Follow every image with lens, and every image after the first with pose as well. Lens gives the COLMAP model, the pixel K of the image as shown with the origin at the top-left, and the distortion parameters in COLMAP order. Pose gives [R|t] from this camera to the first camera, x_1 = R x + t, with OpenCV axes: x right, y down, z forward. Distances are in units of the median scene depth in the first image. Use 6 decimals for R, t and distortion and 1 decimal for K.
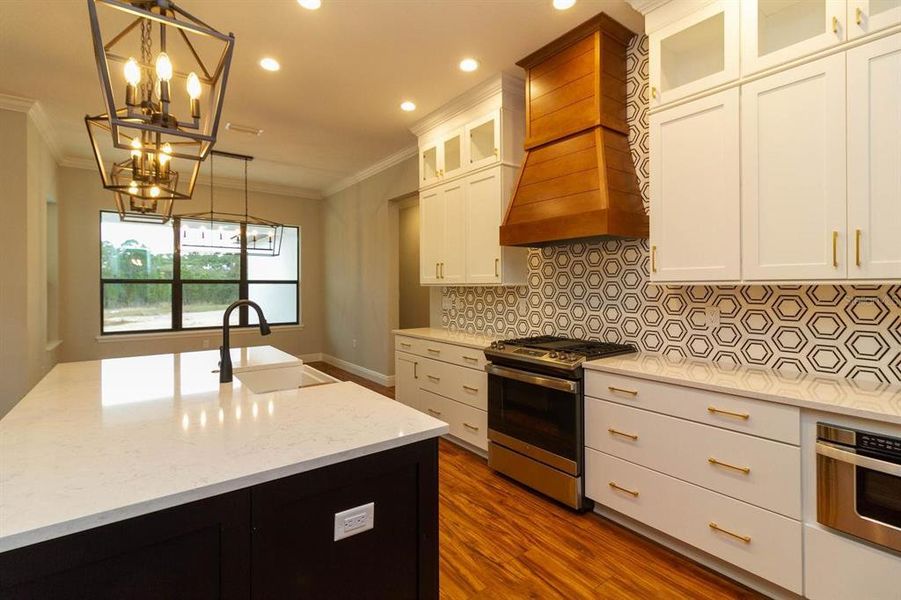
lens RADIAL K [[416.7, 0, 449.8], [0, 416.7, 285.3], [0, 0, 1]] dist [0.000717, -0.000065]
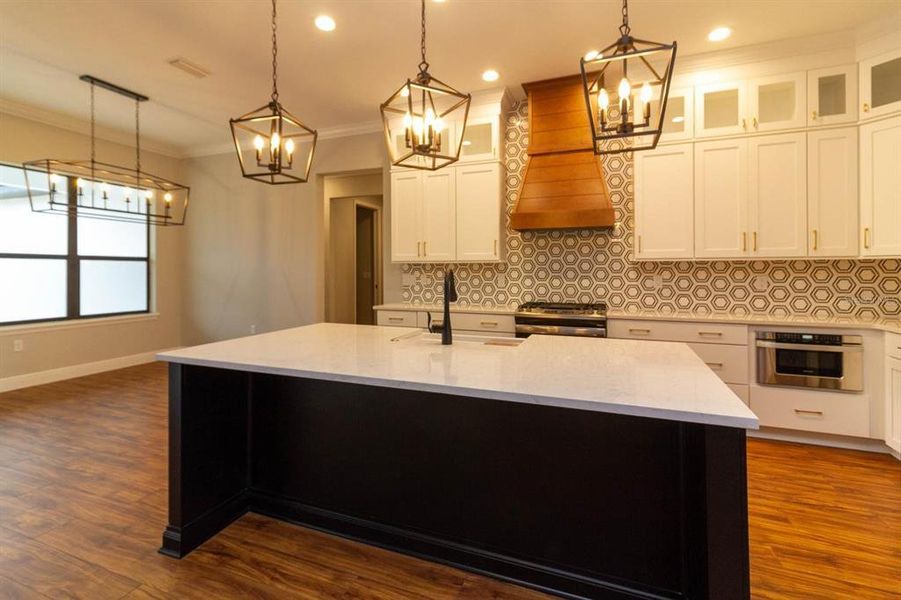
lens RADIAL K [[418.5, 0, 451.3], [0, 418.5, 269.7], [0, 0, 1]] dist [0.004428, 0.000401]
pose [[0.849803, 0.003011, 0.527092, -0.704716], [-0.002729, 0.999995, -0.001313, 0.027414], [-0.527094, -0.000322, 0.849807, 0.047641]]
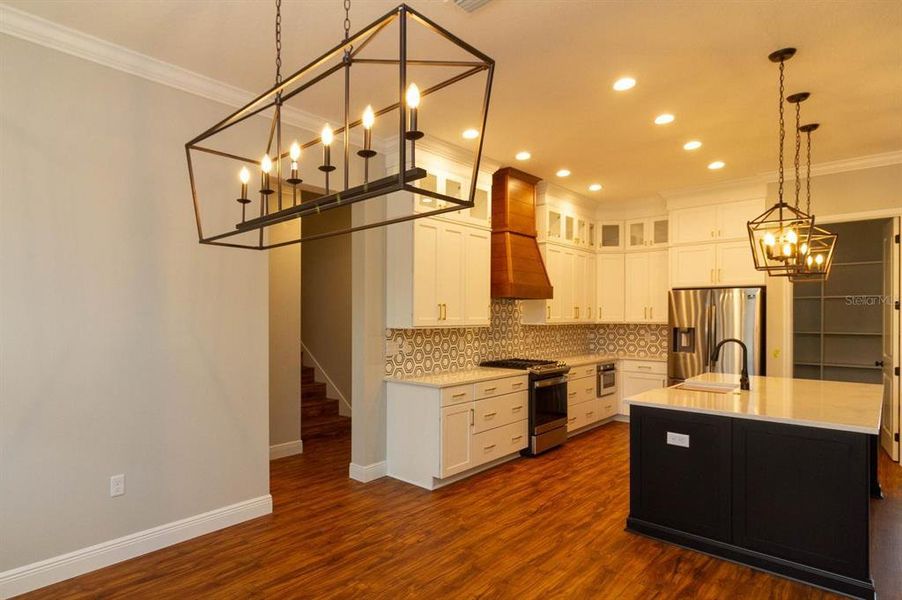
lens RADIAL K [[484.7, 0, 363.0], [0, 484.7, 316.9], [0, 0, 1]] dist [0.000178, -0.000112]
pose [[-0.098765, 0.000472, 0.995111, -1.451056], [-0.001269, 0.999999, -0.000600, -0.030455], [-0.995110, -0.001322, -0.098764, 1.702486]]
